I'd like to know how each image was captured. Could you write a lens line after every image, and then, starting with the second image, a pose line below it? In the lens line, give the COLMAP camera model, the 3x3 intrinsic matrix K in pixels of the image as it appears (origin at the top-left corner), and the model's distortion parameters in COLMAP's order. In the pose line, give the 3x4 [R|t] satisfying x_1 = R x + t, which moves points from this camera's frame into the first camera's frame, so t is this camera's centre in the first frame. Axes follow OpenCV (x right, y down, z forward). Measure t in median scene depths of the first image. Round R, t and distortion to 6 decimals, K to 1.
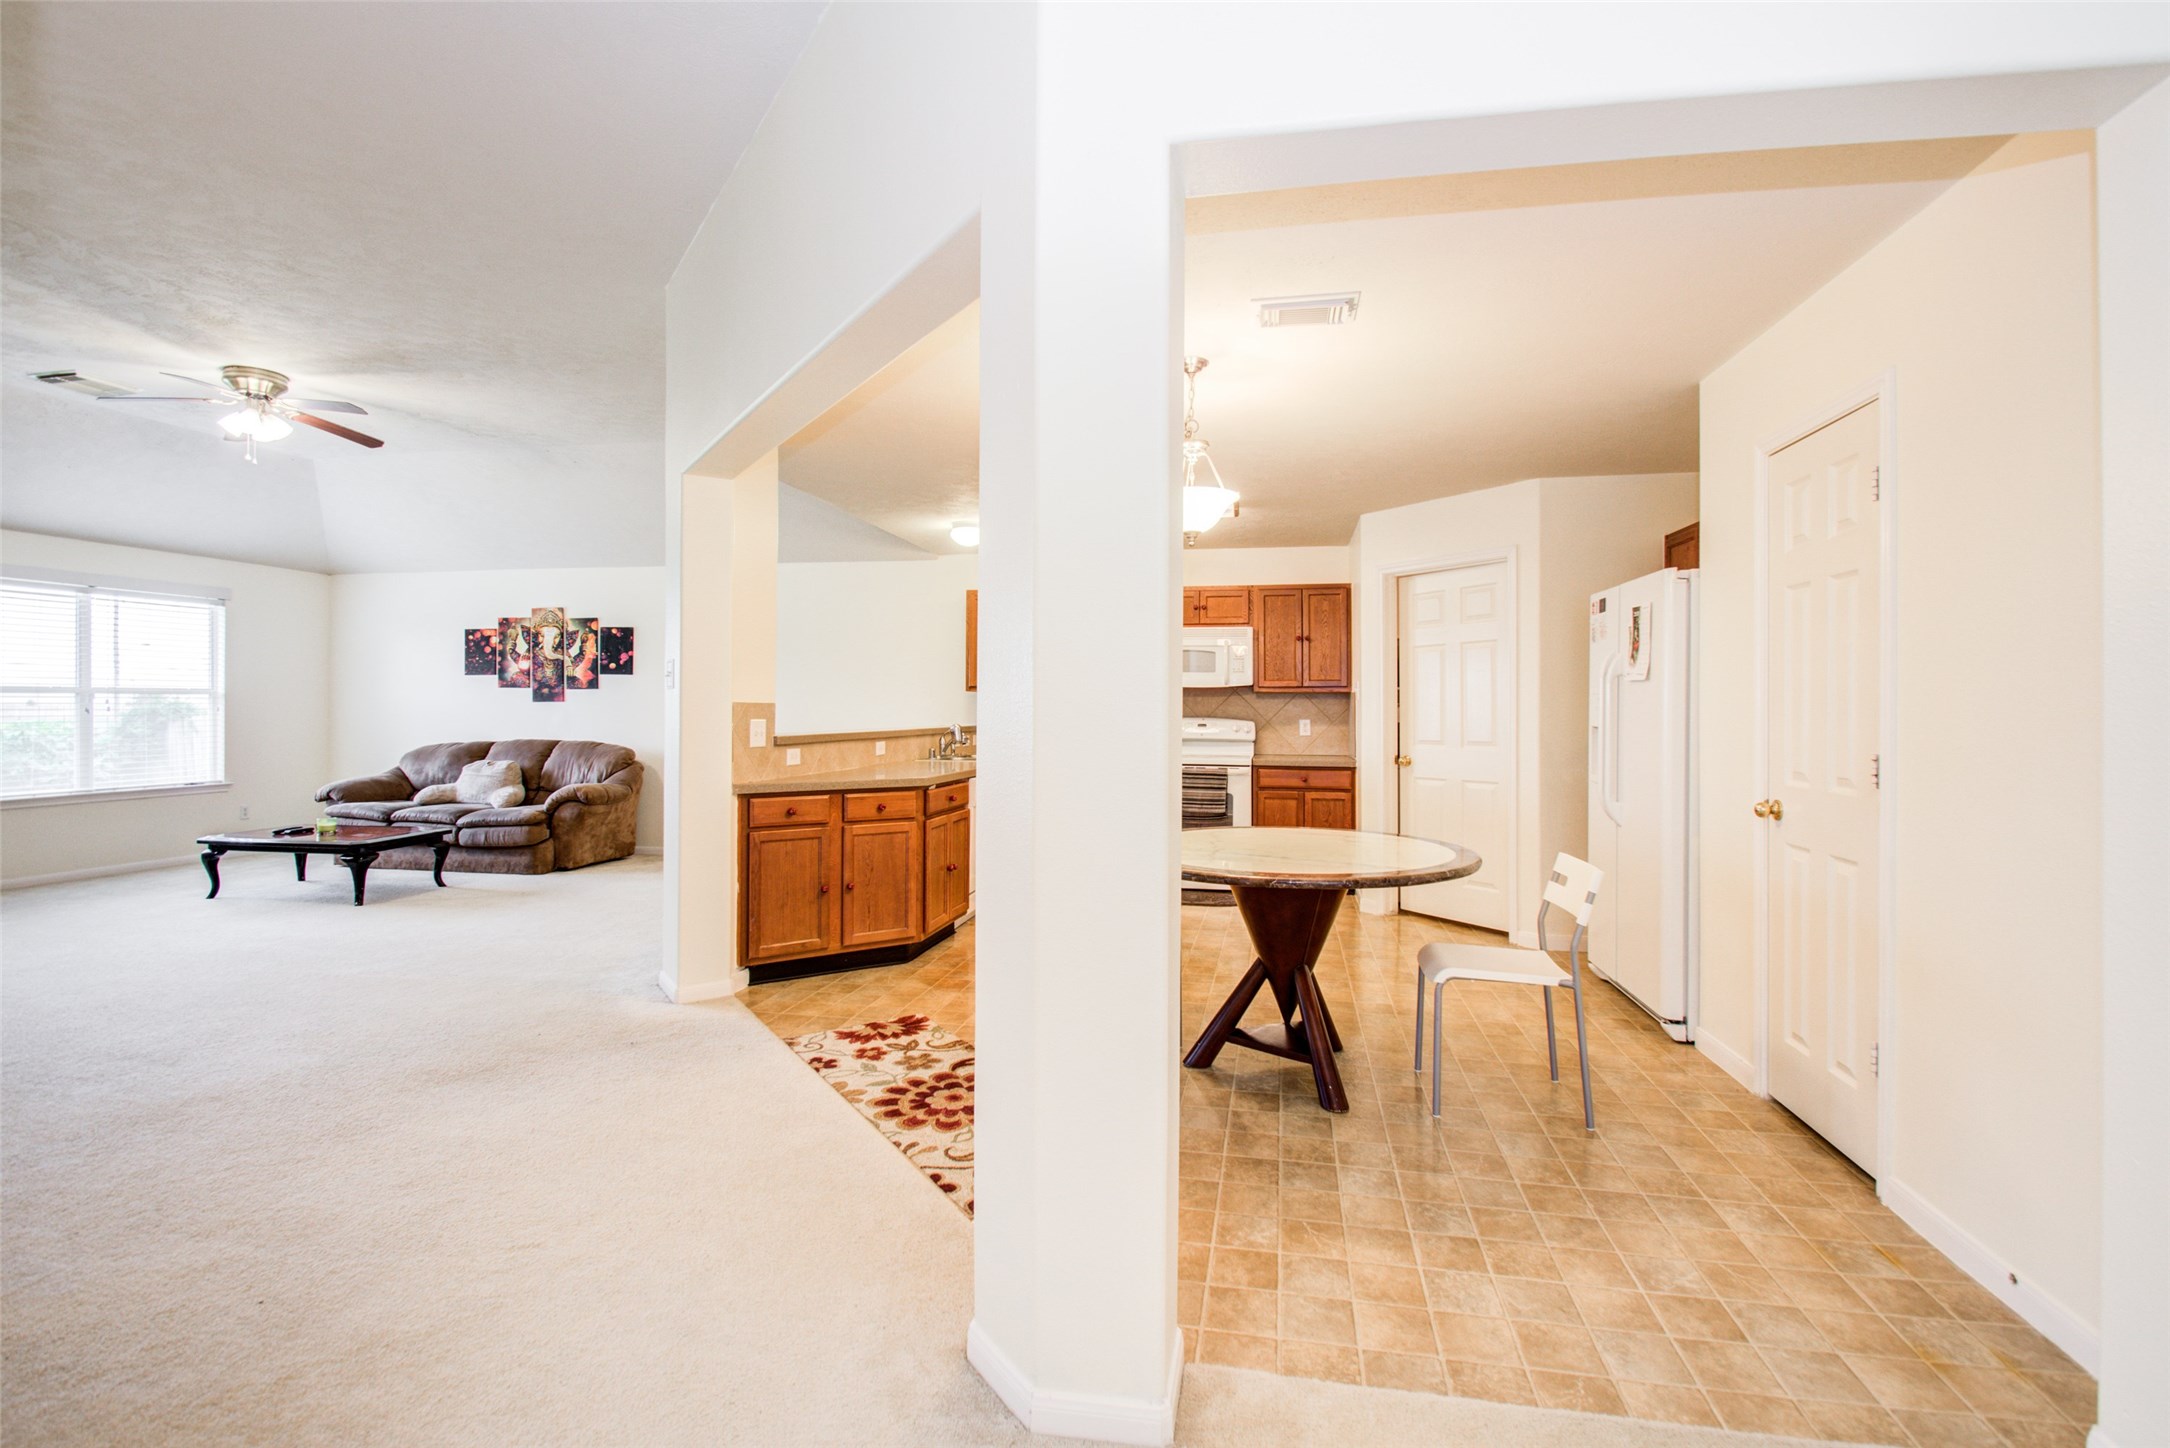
lens RADIAL K [[979.7, 0, 1093.4], [0, 979.7, 707.6], [0, 0, 1]] dist [0.012607, -0.011929]
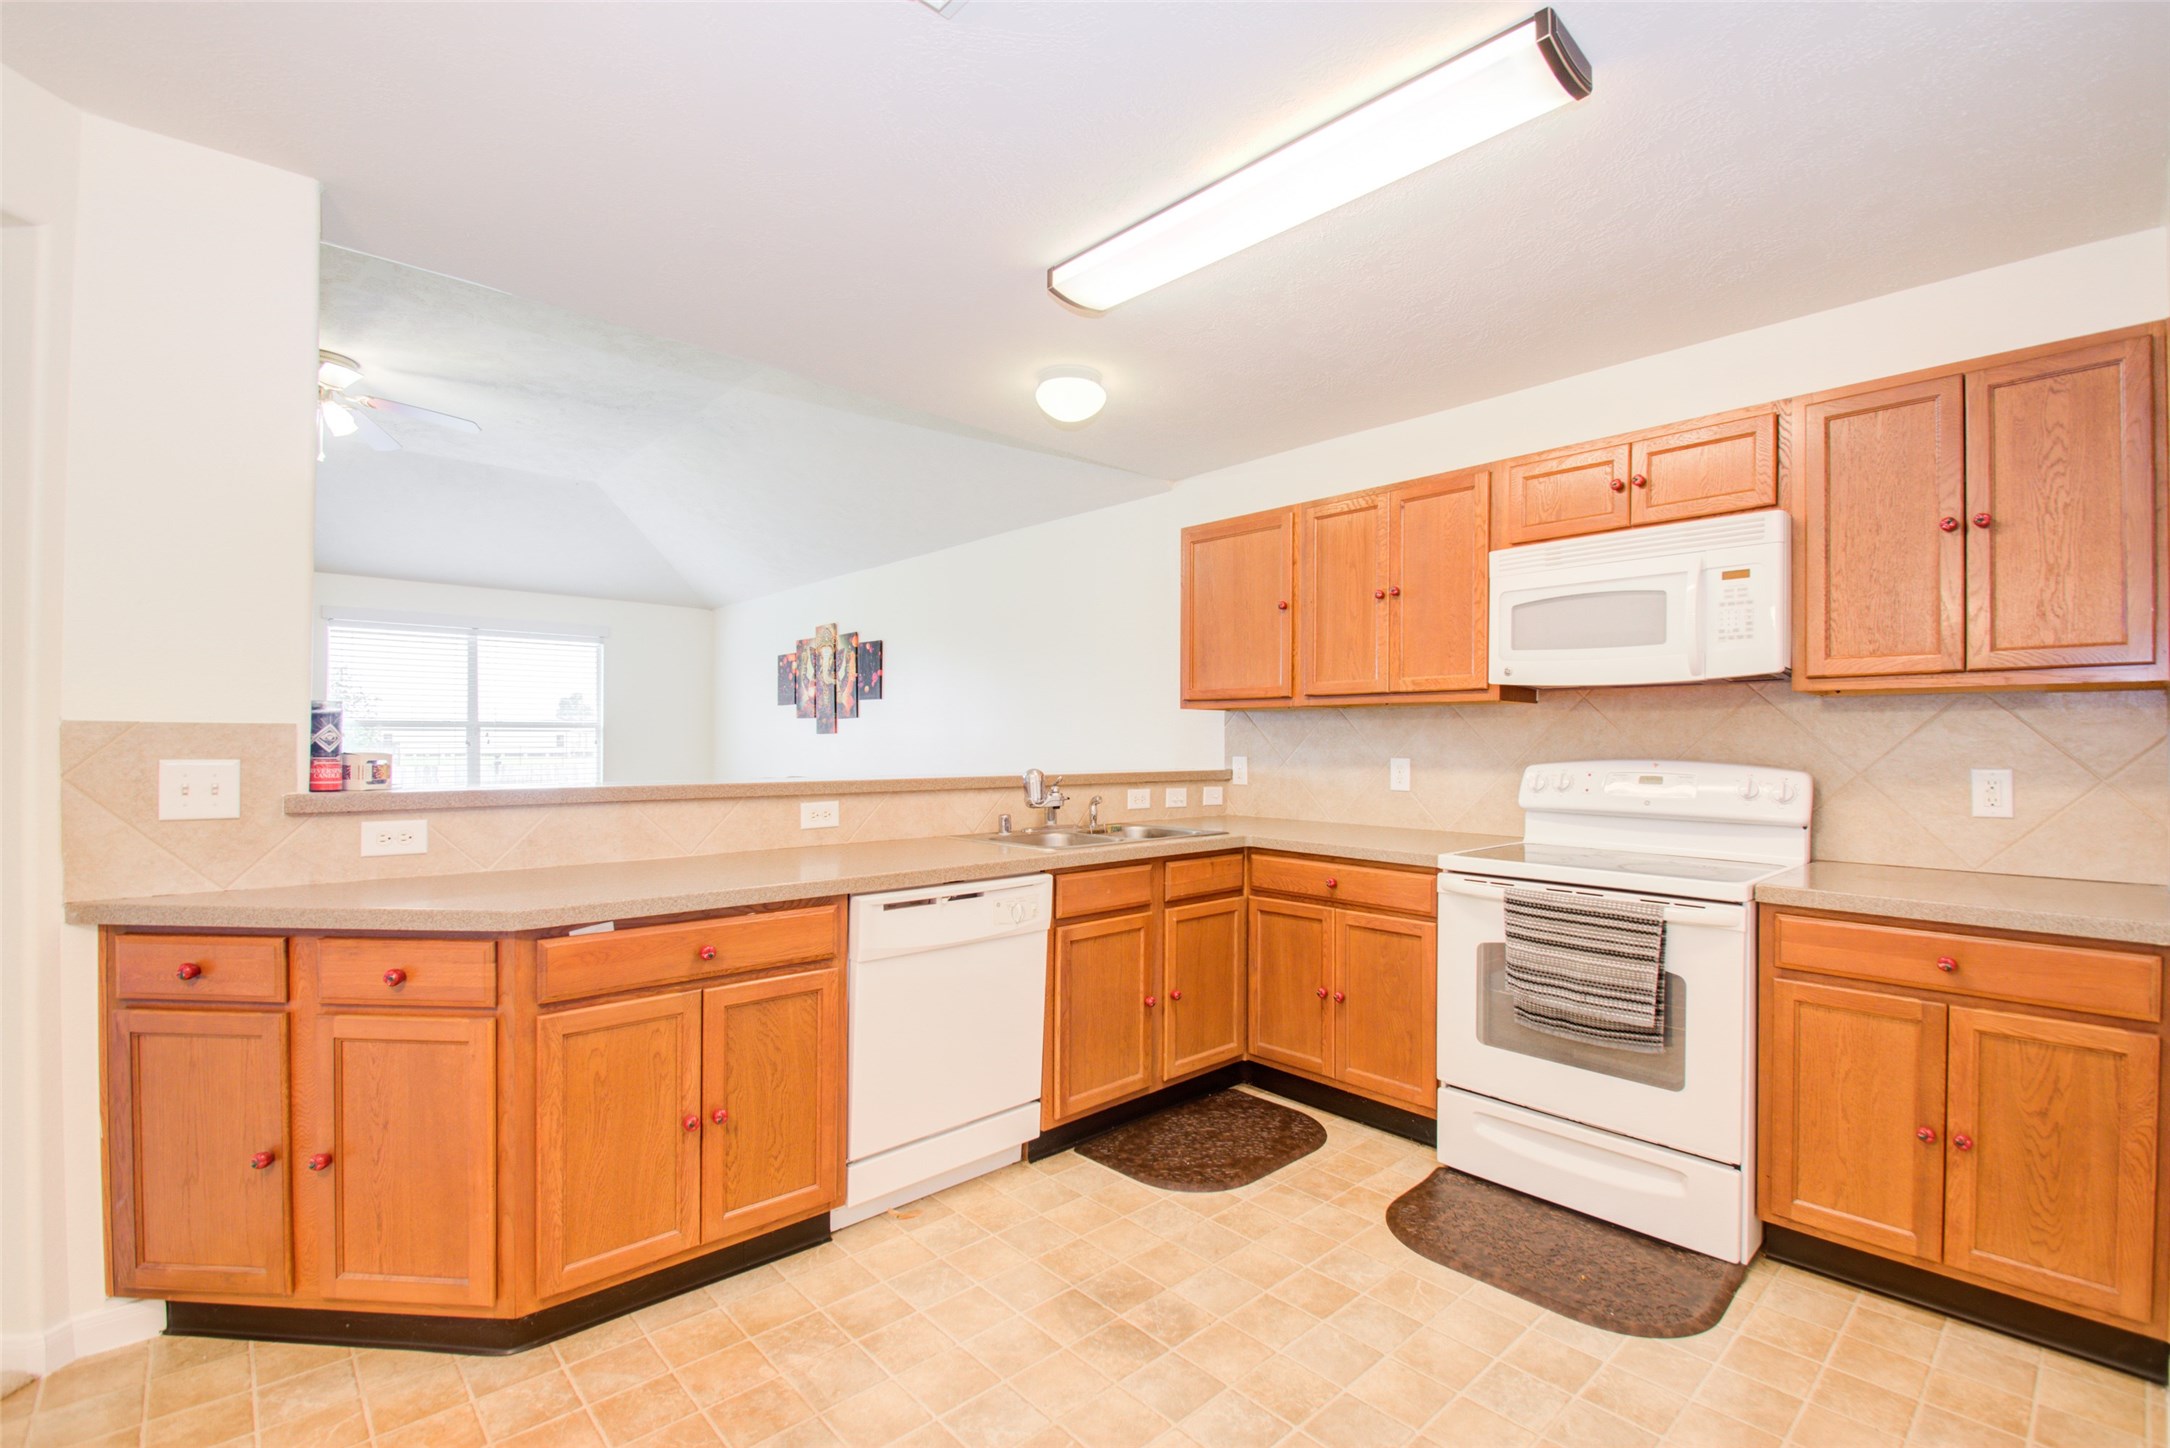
lens RADIAL K [[979.7, 0, 1100.5], [0, 979.7, 743.5], [0, 0, 1]] dist [0.012607, -0.011929]
pose [[0.804633, -0.000011, -0.593772, 0.175323], [0.000710, 0.999999, 0.000943, 0.002386], [0.593772, -0.001180, 0.804633, 0.559121]]
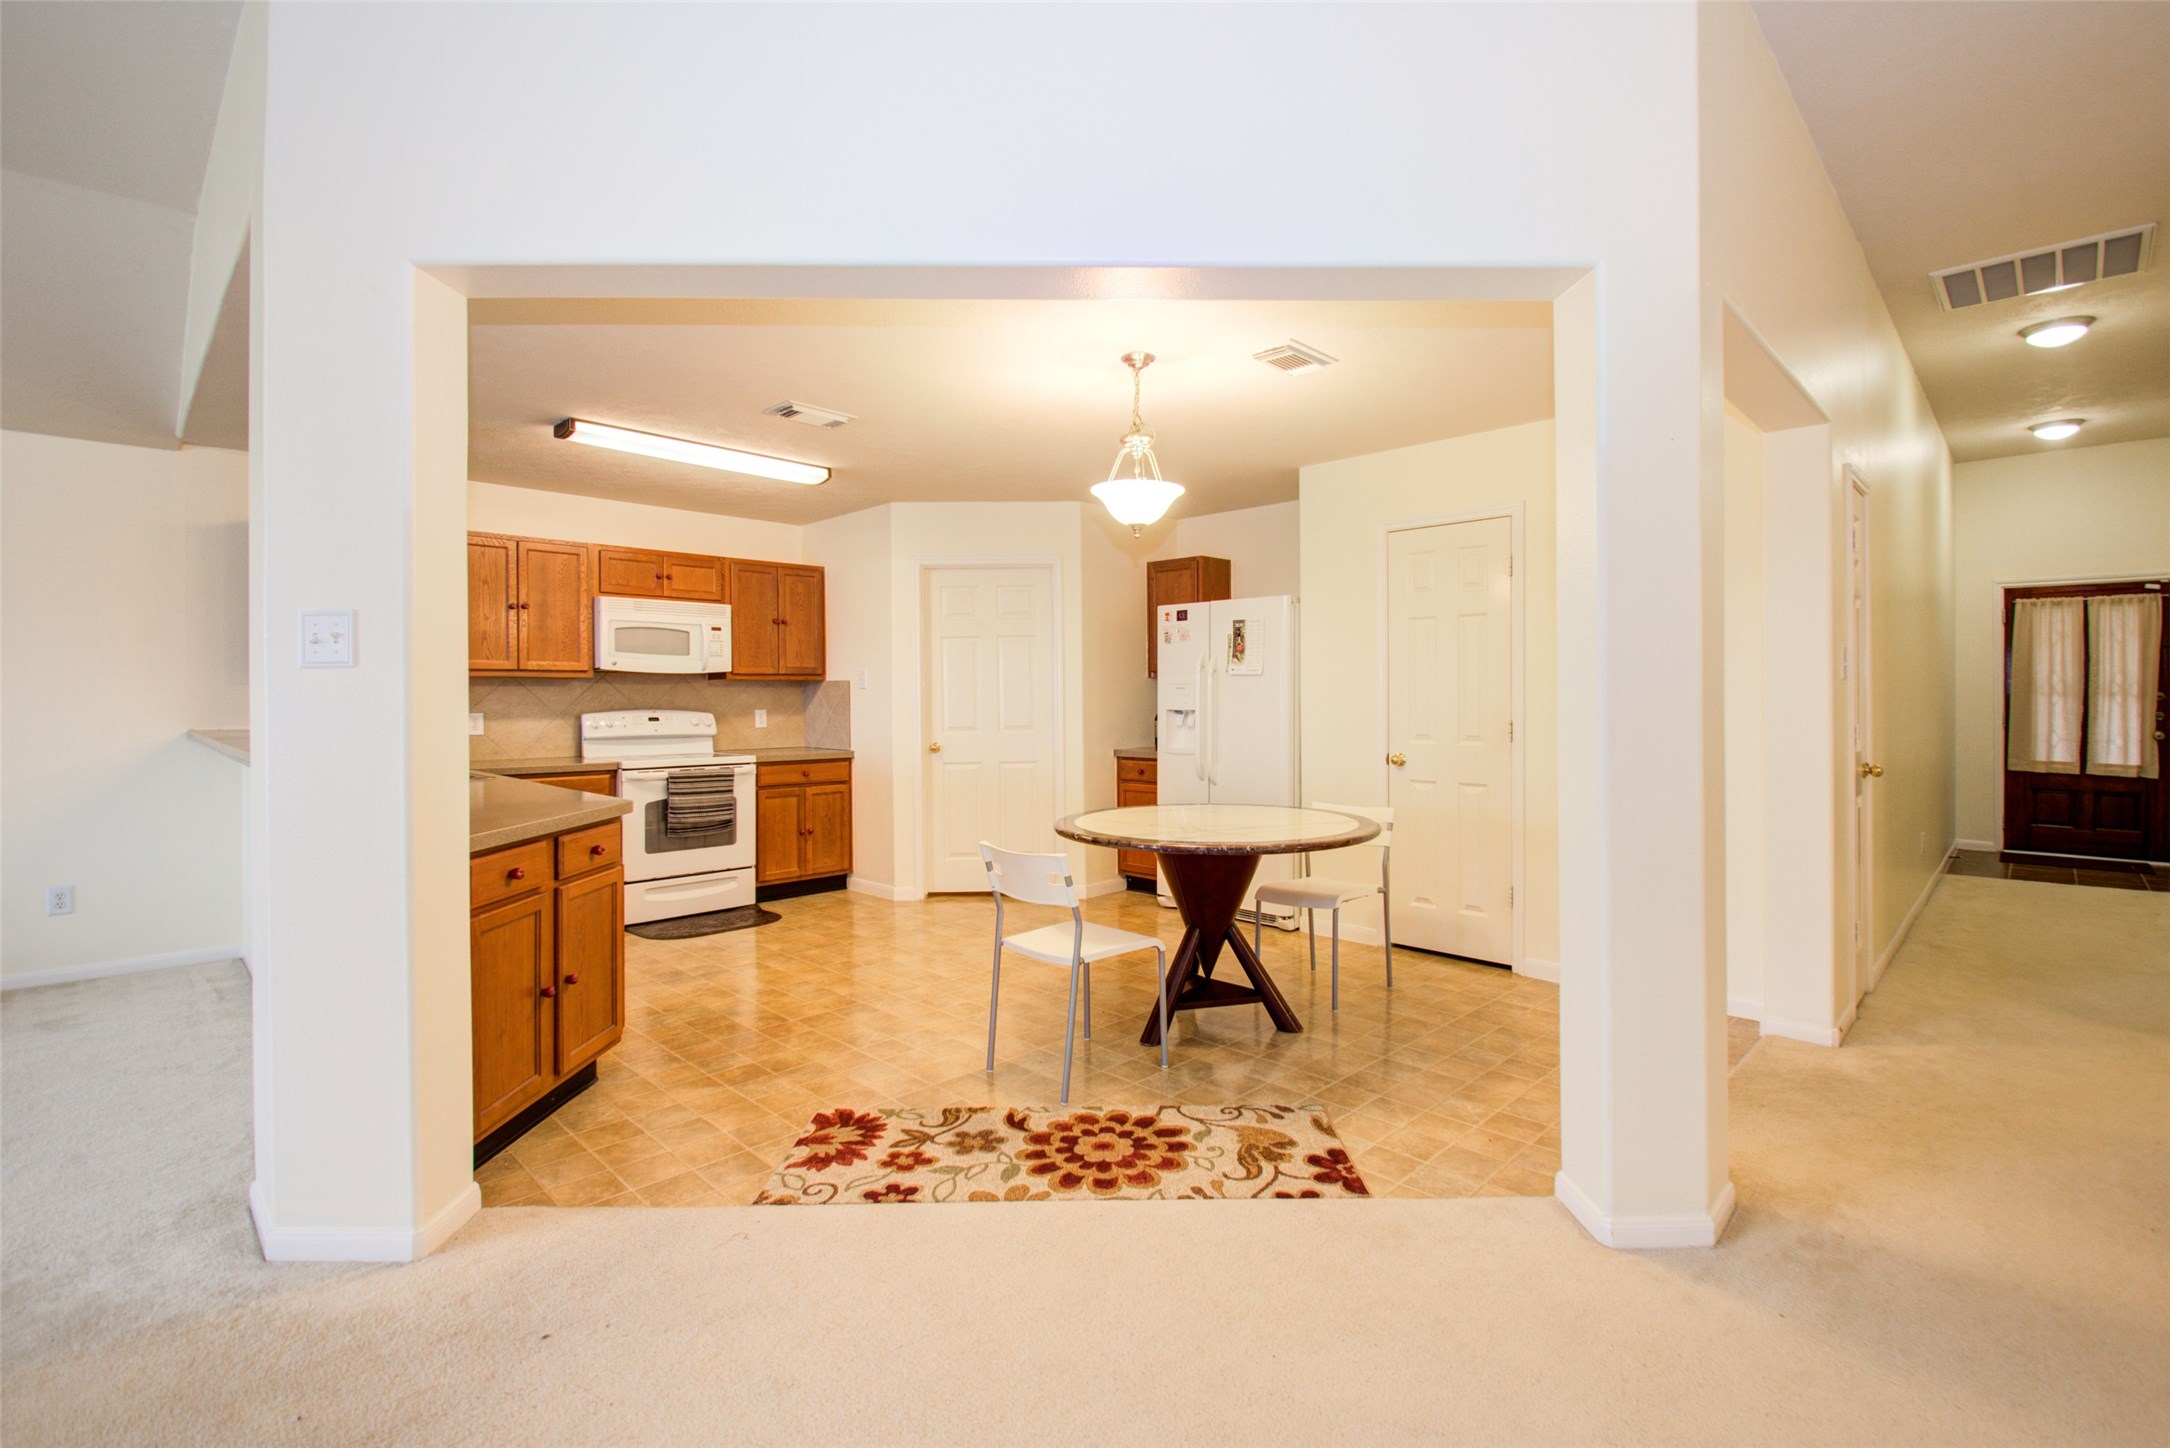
lens RADIAL K [[979.7, 0, 1107.9], [0, 979.7, 699.8], [0, 0, 1]] dist [0.012607, -0.011929]
pose [[0.554608, -0.008512, 0.832068, -0.382386], [0.006607, 0.999961, 0.005825, -0.000617], [-0.832085, 0.002267, 0.554643, 0.229934]]
